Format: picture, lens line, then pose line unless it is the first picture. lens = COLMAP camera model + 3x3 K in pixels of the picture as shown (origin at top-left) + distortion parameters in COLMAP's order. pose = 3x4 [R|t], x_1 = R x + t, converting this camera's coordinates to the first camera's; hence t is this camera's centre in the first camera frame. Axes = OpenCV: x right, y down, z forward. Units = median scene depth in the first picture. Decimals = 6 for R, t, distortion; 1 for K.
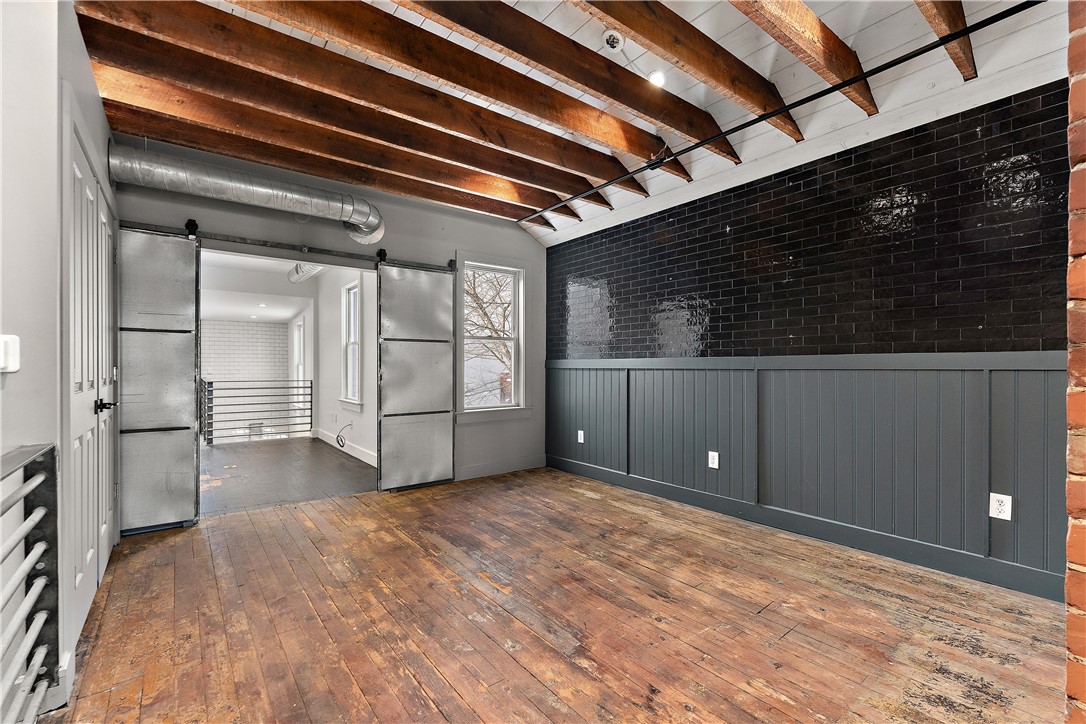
lens RADIAL K [[464.5, 0, 539.6], [0, 464.5, 366.9], [0, 0, 1]] dist [-0.001680, -0.000035]
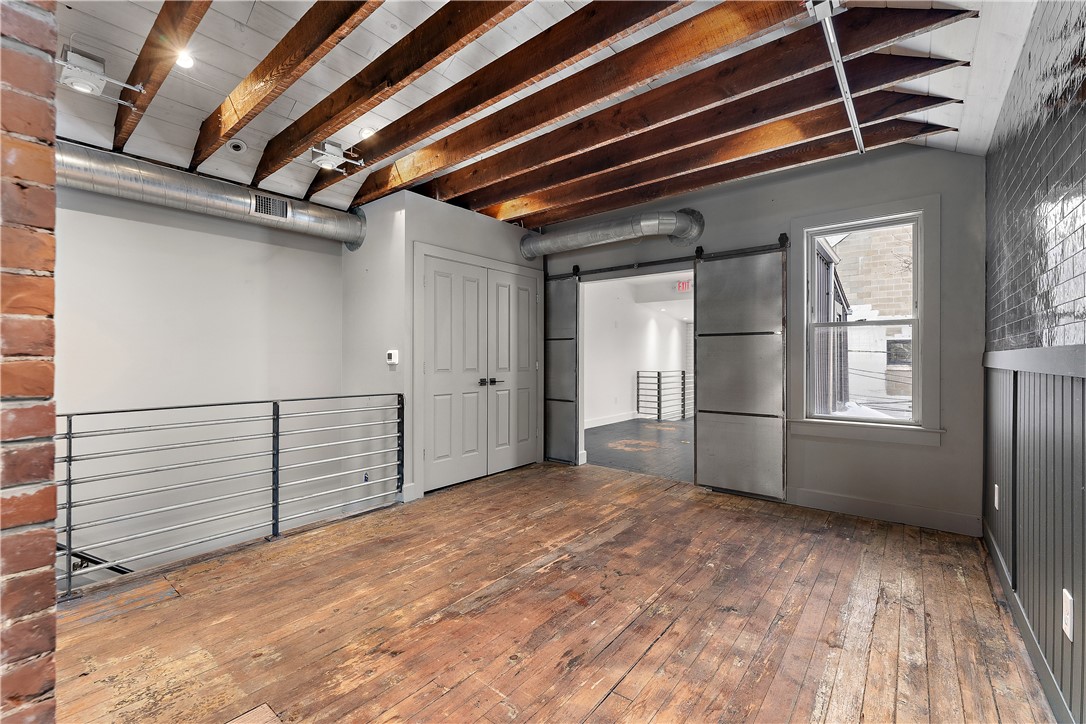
lens RADIAL K [[464.7, 0, 541.7], [0, 464.7, 355.4], [0, 0, 1]] dist [-0.002202, -0.000061]
pose [[0.228328, -0.006791, -0.973561, 0.708087], [-0.002209, 0.999969, -0.007494, -0.009322], [0.973582, 0.003862, 0.228306, 0.538388]]
